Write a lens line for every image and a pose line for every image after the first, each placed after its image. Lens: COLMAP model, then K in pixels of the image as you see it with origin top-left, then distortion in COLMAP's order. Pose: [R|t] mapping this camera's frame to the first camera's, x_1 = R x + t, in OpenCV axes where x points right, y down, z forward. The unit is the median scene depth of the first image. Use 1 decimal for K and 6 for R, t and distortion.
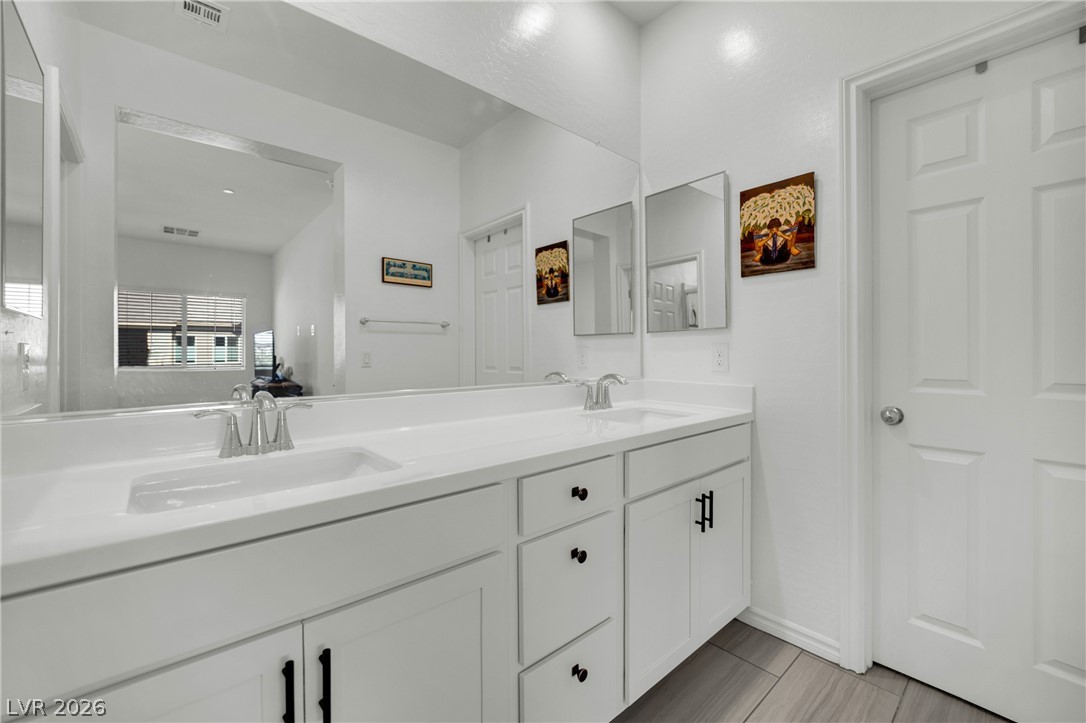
lens RADIAL K [[447.8, 0, 547.0], [0, 447.8, 357.9], [0, 0, 1]] dist [-0.017643, -0.000467]
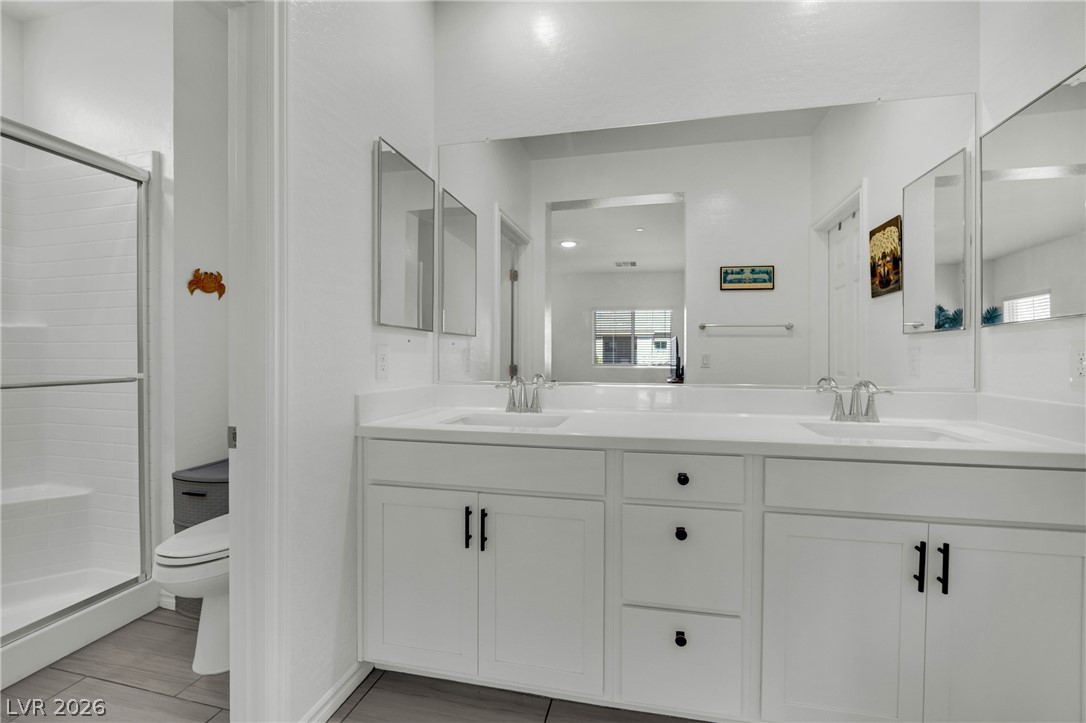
lens RADIAL K [[447.8, 0, 541.9], [0, 447.8, 357.7], [0, 0, 1]] dist [-0.017643, -0.000467]
pose [[0.587622, 0.006968, -0.809106, 0.276947], [-0.013505, 0.999908, -0.001197, 0.001653], [0.809023, 0.011630, 0.587662, 0.017724]]
